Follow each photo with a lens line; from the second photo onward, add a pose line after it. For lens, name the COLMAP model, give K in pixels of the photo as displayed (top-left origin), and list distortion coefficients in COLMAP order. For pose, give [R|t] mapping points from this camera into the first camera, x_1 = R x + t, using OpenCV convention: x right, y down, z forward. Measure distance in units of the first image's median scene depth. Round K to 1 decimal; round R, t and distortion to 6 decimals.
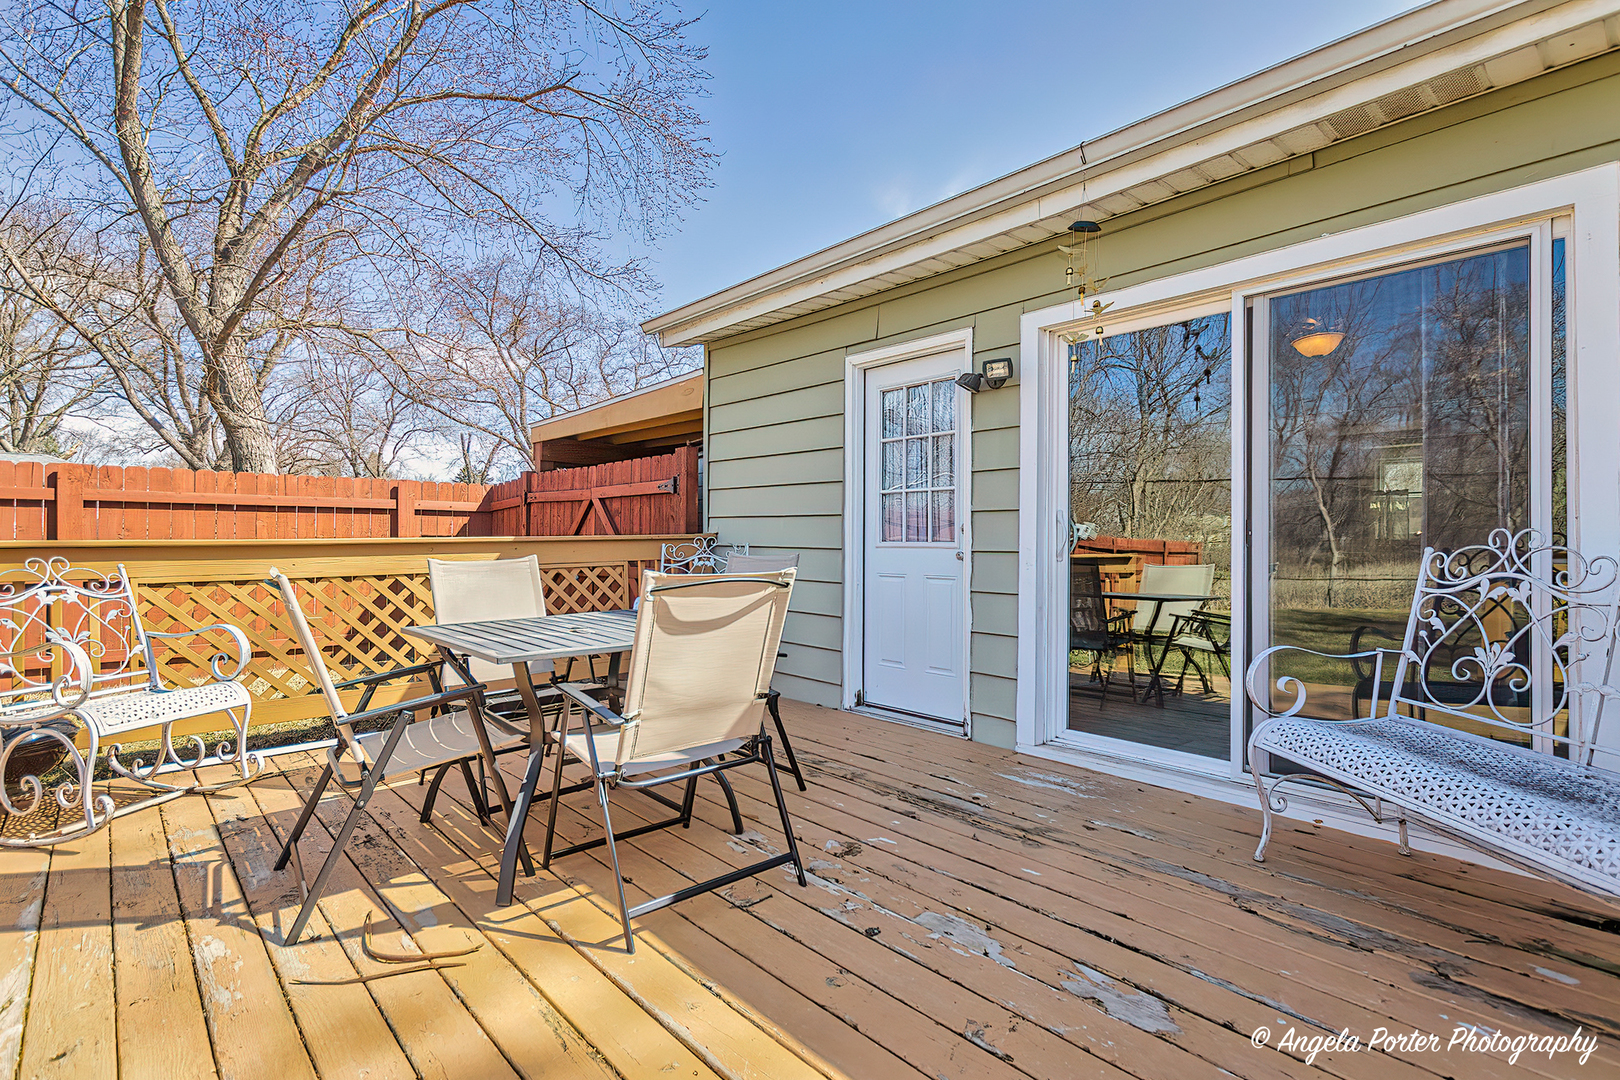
lens RADIAL K [[772.4, 0, 810.0], [0, 772.4, 540.0], [0, 0, 1]] dist [0.006503, 0.000331]
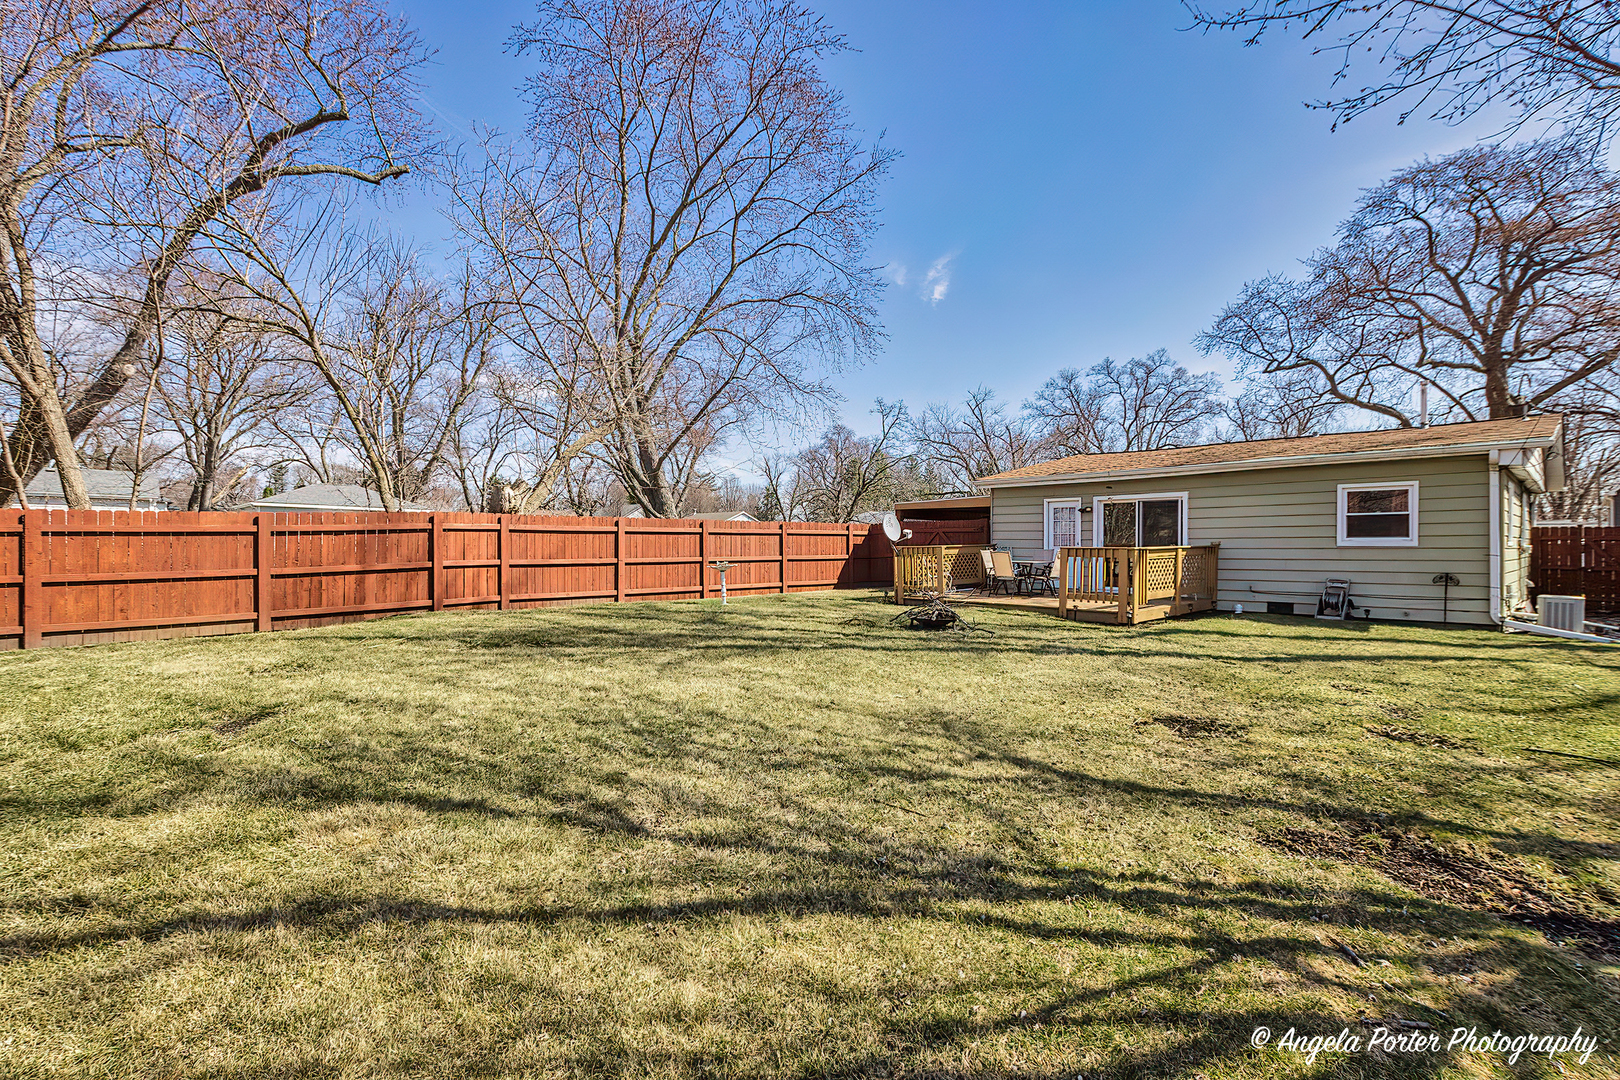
lens RADIAL K [[772.4, 0, 810.0], [0, 772.4, 540.0], [0, 0, 1]] dist [0.006503, 0.000331]
pose [[0.999552, -0.001791, 0.029881, -0.997714], [0.001864, 0.999995, -0.002416, -0.017576], [-0.029876, 0.002471, 0.999551, -2.285494]]
